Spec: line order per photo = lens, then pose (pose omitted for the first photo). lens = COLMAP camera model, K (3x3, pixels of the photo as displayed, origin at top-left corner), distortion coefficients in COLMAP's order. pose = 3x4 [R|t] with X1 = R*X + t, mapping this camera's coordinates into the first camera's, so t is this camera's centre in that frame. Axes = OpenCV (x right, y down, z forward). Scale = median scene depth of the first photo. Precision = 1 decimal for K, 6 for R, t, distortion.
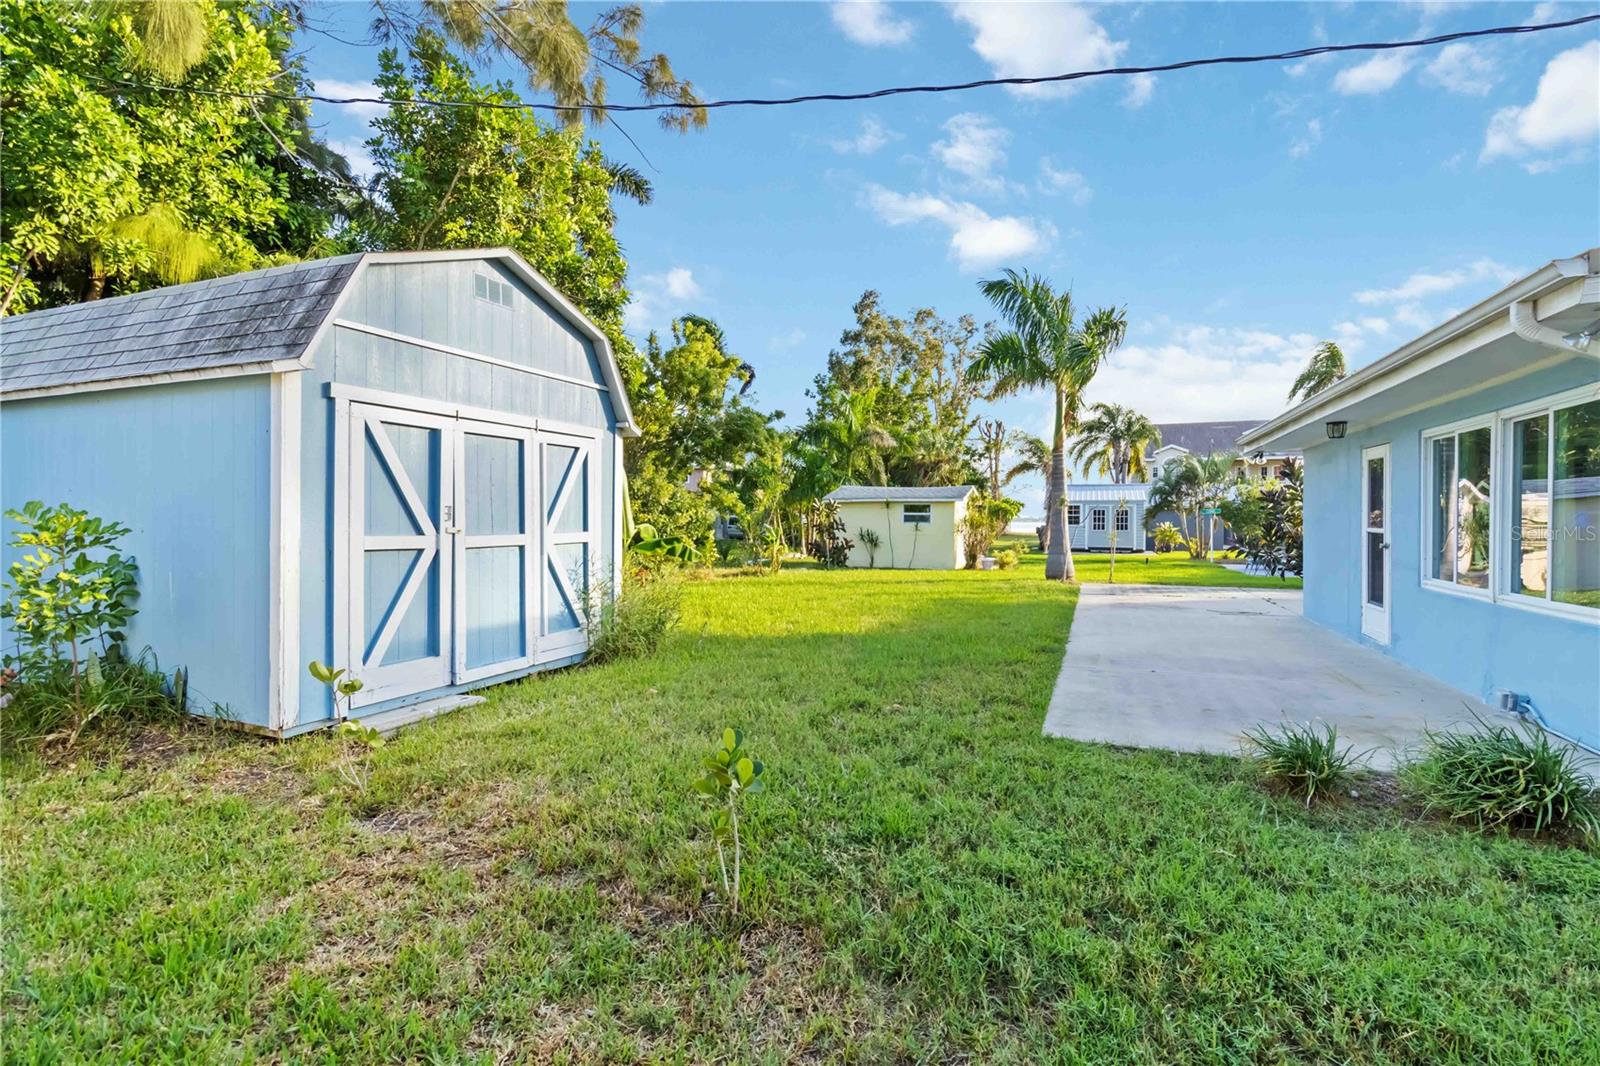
lens RADIAL K [[741.0, 0, 824.8], [0, 741.0, 514.7], [0, 0, 1]] dist [0.002667, 0.000438]
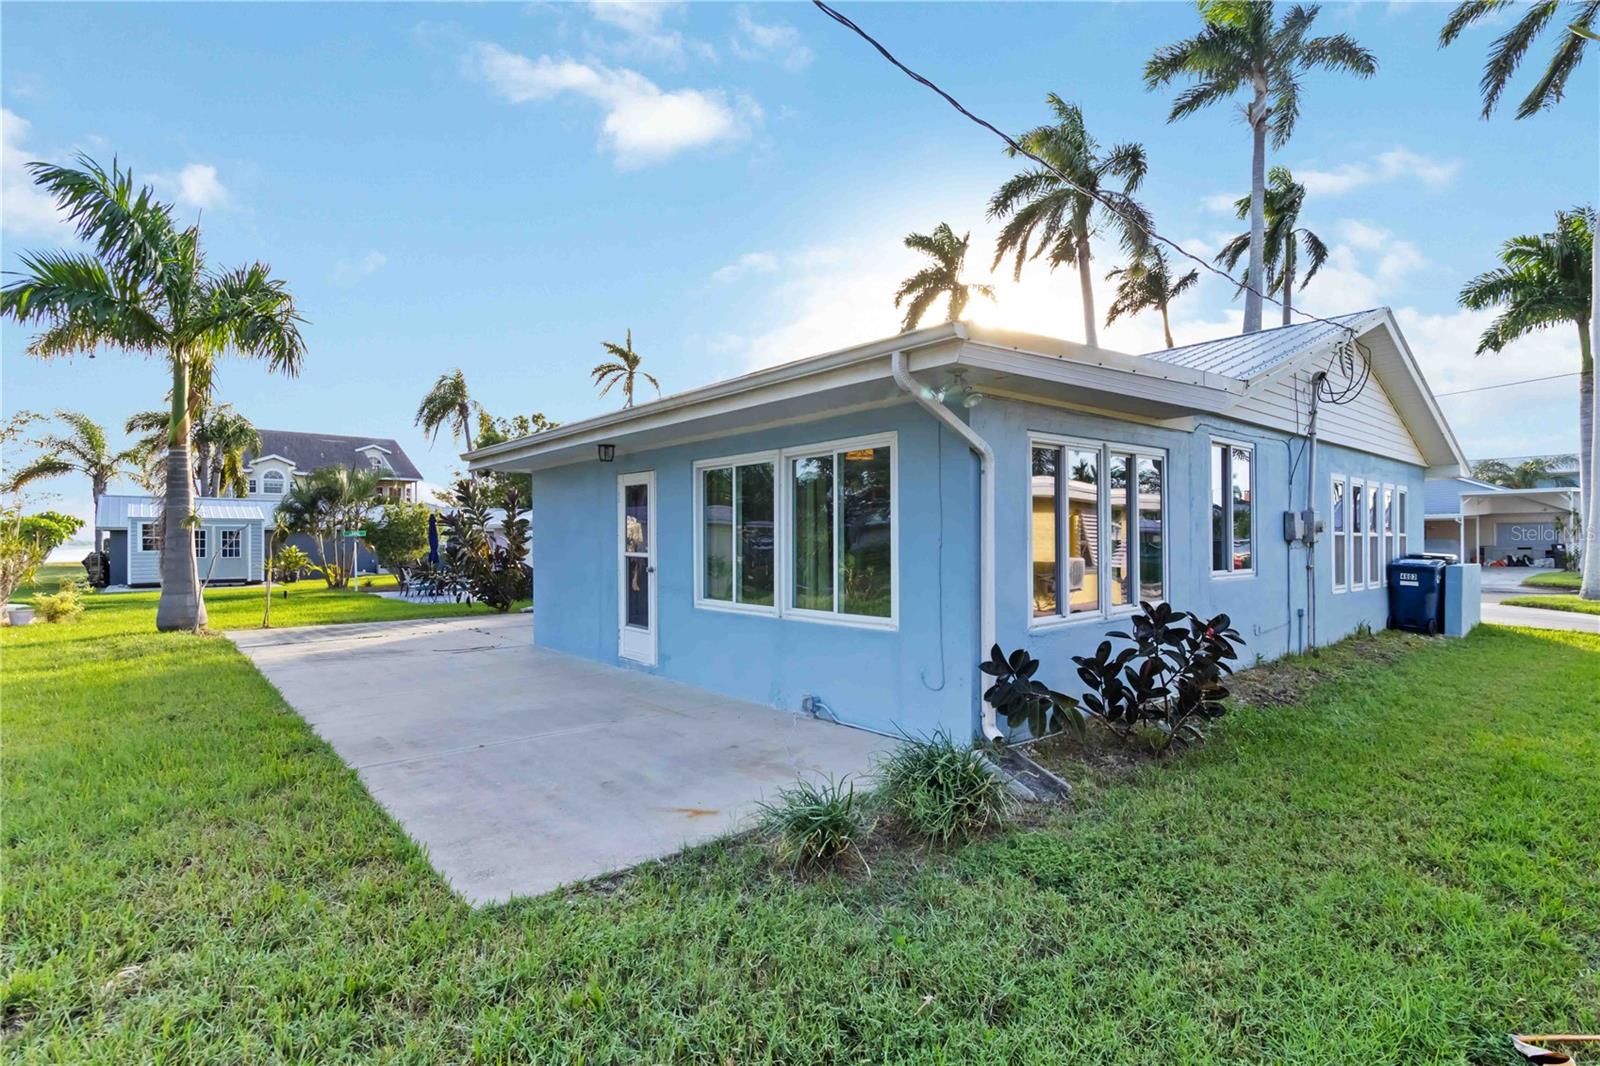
lens RADIAL K [[769.2, 0, 806.6], [0, 769.2, 534.7], [0, 0, 1]] dist [0.000881, -0.000506]
pose [[0.484925, 0.005329, 0.874540, -0.030863], [-0.002706, 0.999986, -0.004593, -0.000785], [-0.874552, -0.000139, 0.484932, 0.116280]]
